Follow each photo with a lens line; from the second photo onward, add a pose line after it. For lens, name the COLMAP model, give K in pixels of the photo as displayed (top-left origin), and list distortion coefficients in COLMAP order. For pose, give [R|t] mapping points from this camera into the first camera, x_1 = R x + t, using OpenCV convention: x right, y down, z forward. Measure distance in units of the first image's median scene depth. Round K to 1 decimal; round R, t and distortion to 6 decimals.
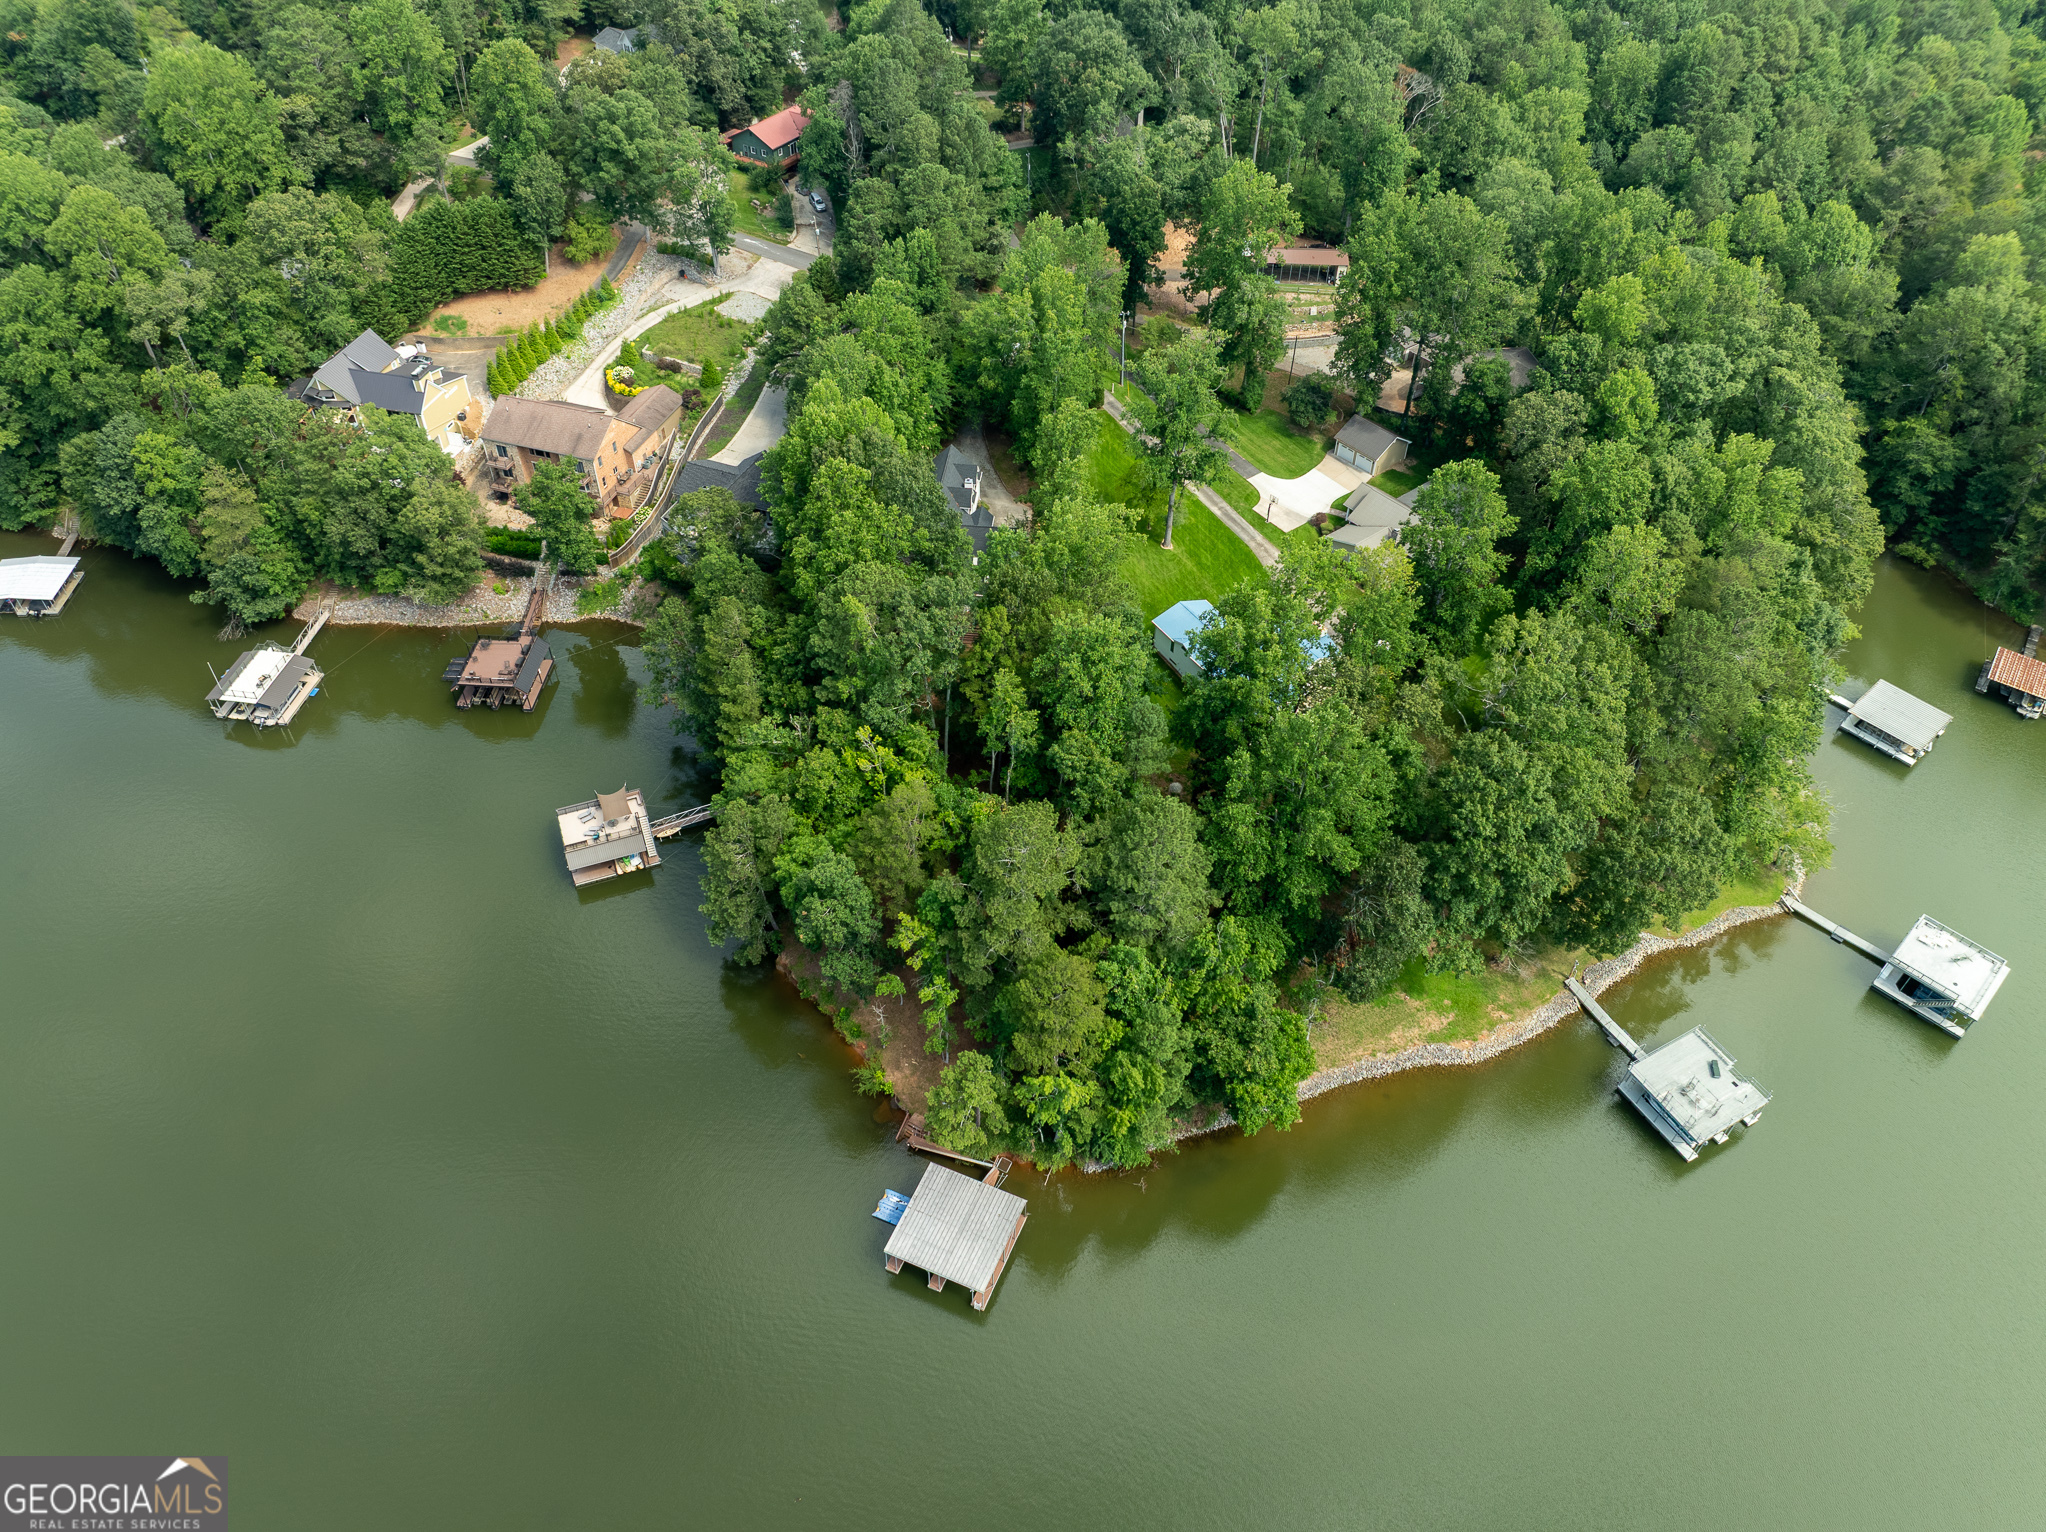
lens RADIAL K [[1434.8, 0, 1023.0], [0, 1434.8, 766.0], [0, 0, 1]] dist [-0.038091, 0.001123]
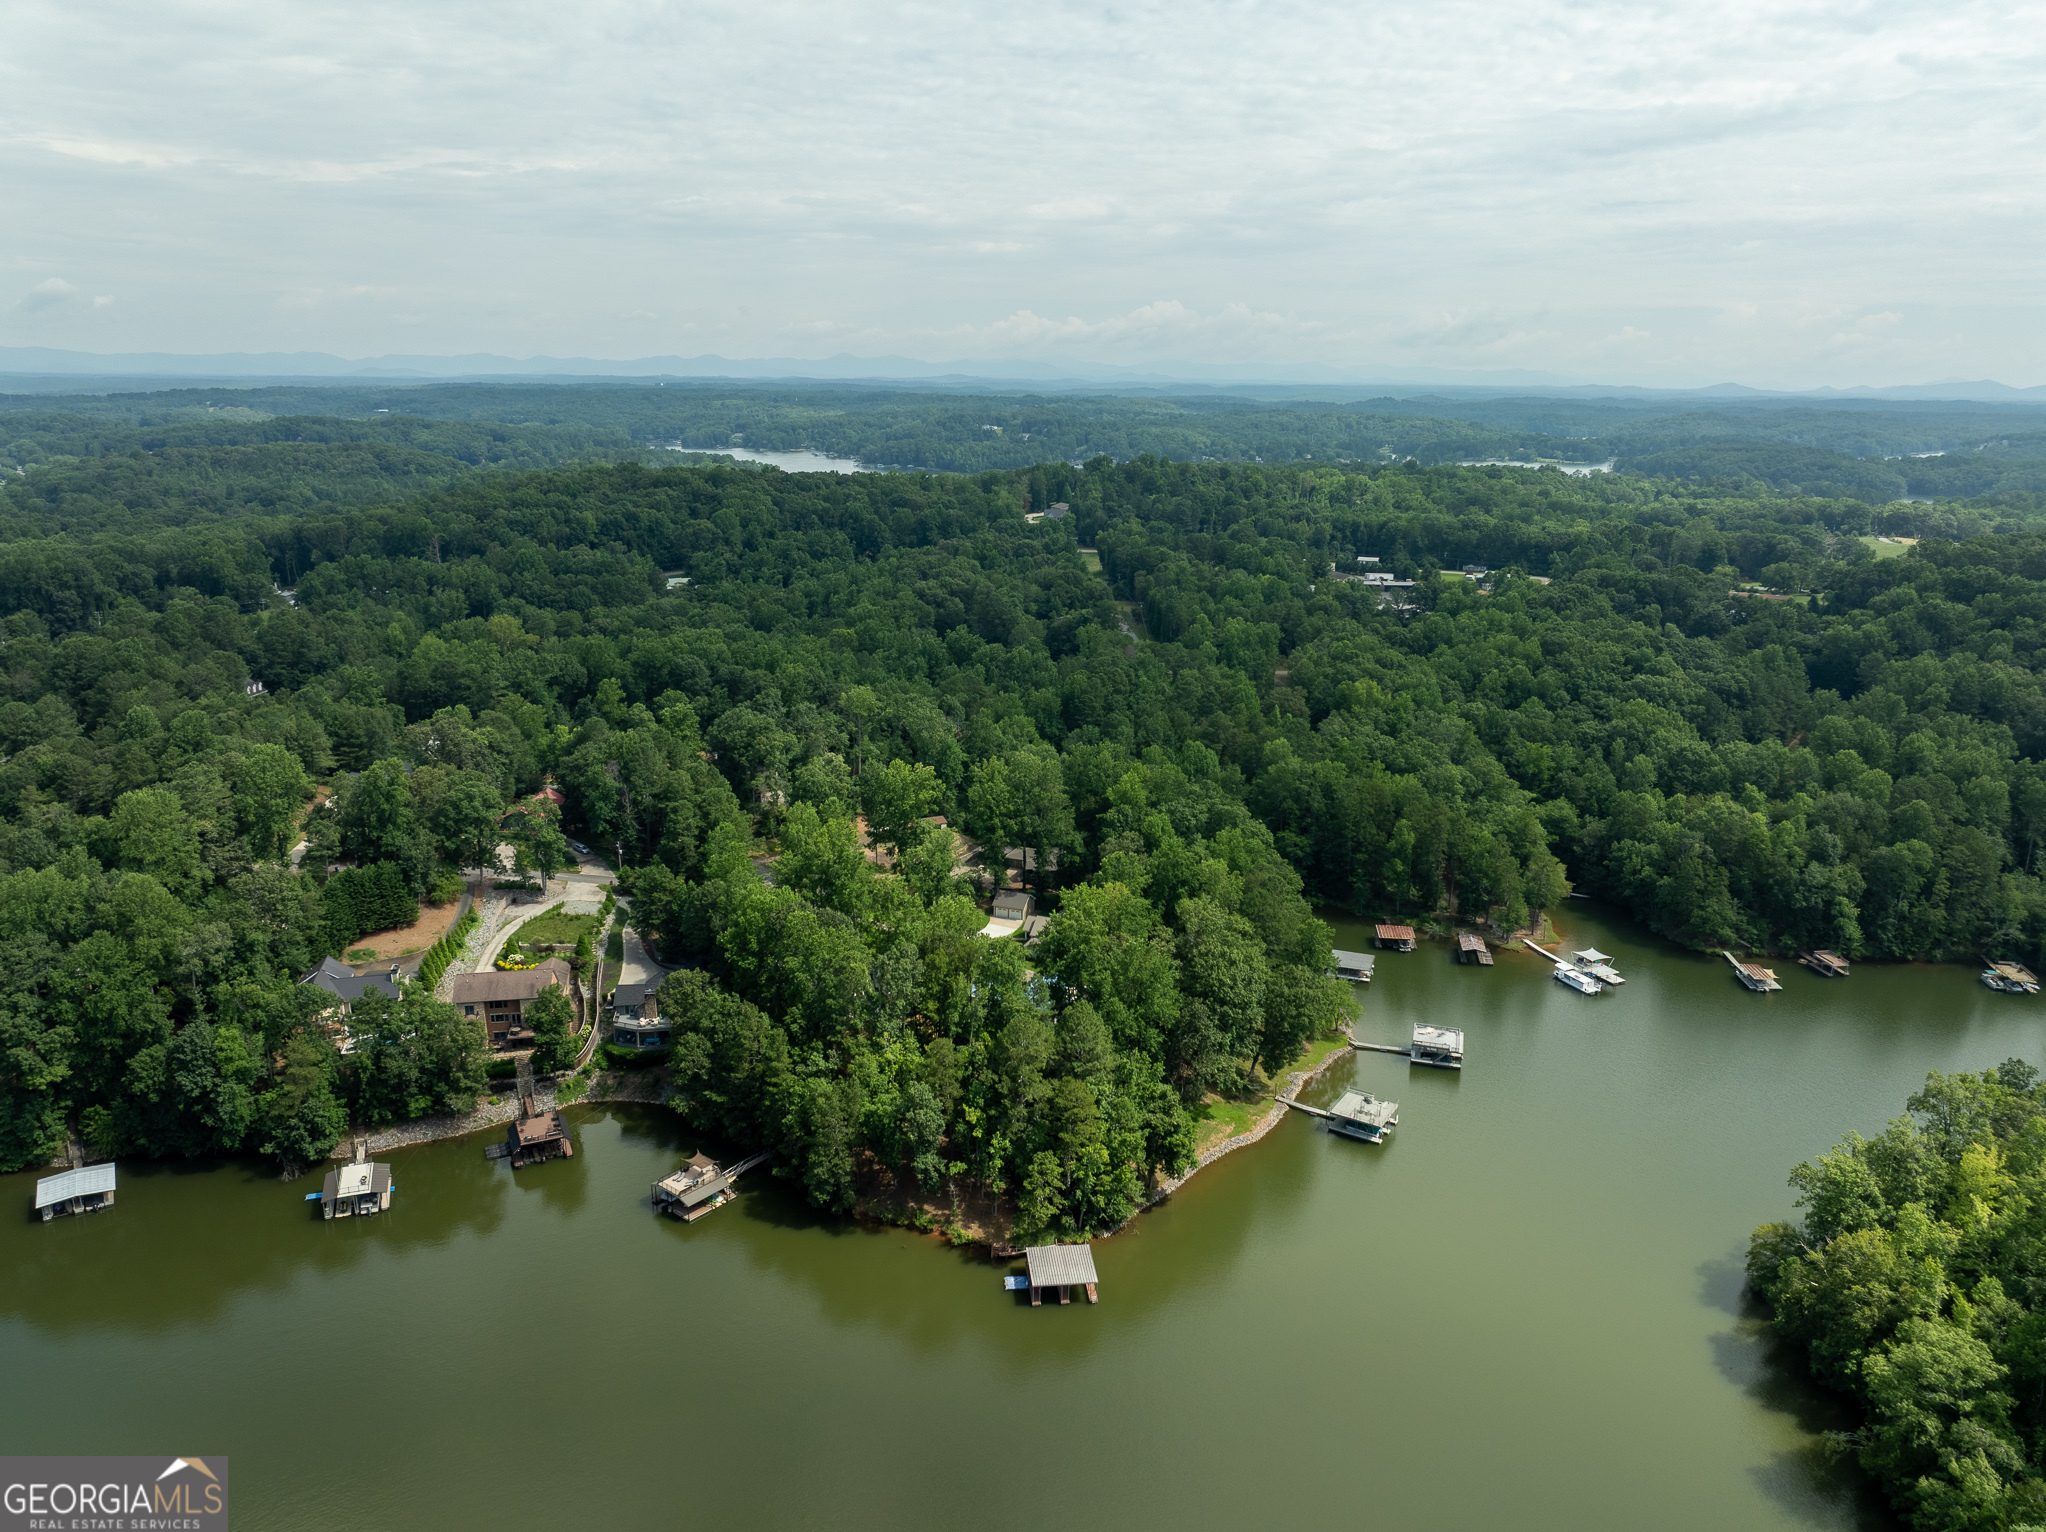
lens RADIAL K [[1413.0, 0, 1021.4], [0, 1413.0, 797.6], [0, 0, 1]] dist [-0.083681, 0.046158]
pose [[0.877196, -0.143211, 0.458276, -0.490857], [0.339444, 0.860017, -0.380983, 0.297714], [-0.339565, 0.489756, 0.803016, -0.359075]]
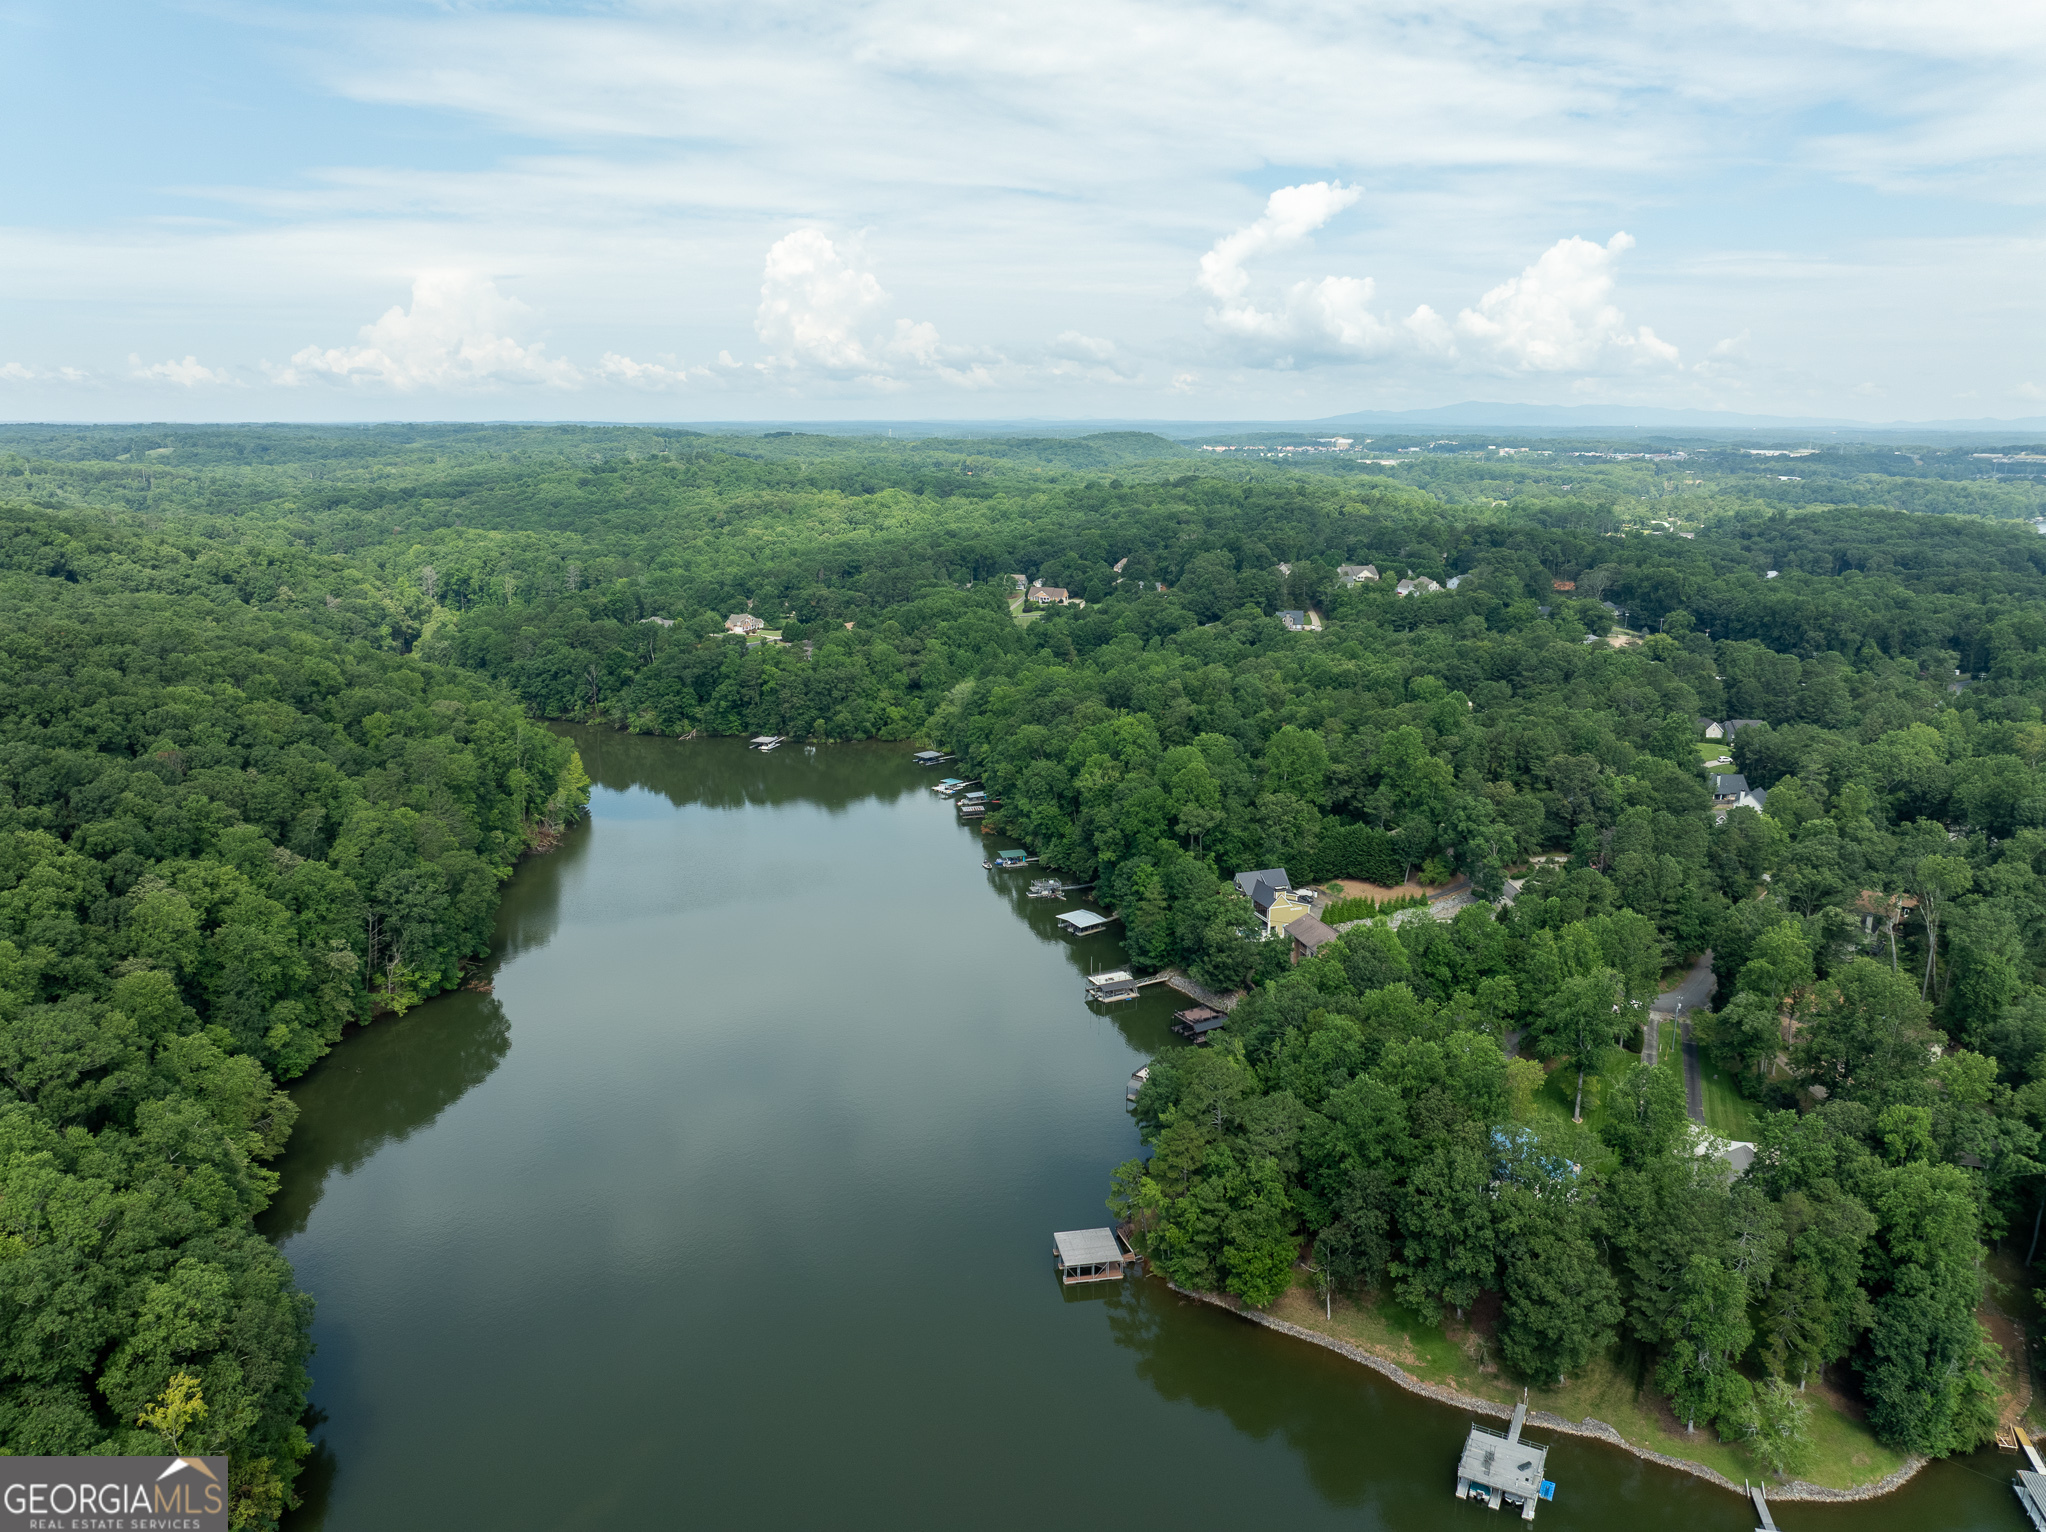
lens RADIAL K [[1409.0, 0, 1023.0], [0, 1409.0, 766.0], [0, 0, 1]] dist [-0.029708, 0.002119]
pose [[0.555533, 0.183854, -0.810914, 0.829403], [-0.576817, 0.787638, -0.216584, 0.178694], [0.598886, 0.588069, 0.543609, -0.265720]]
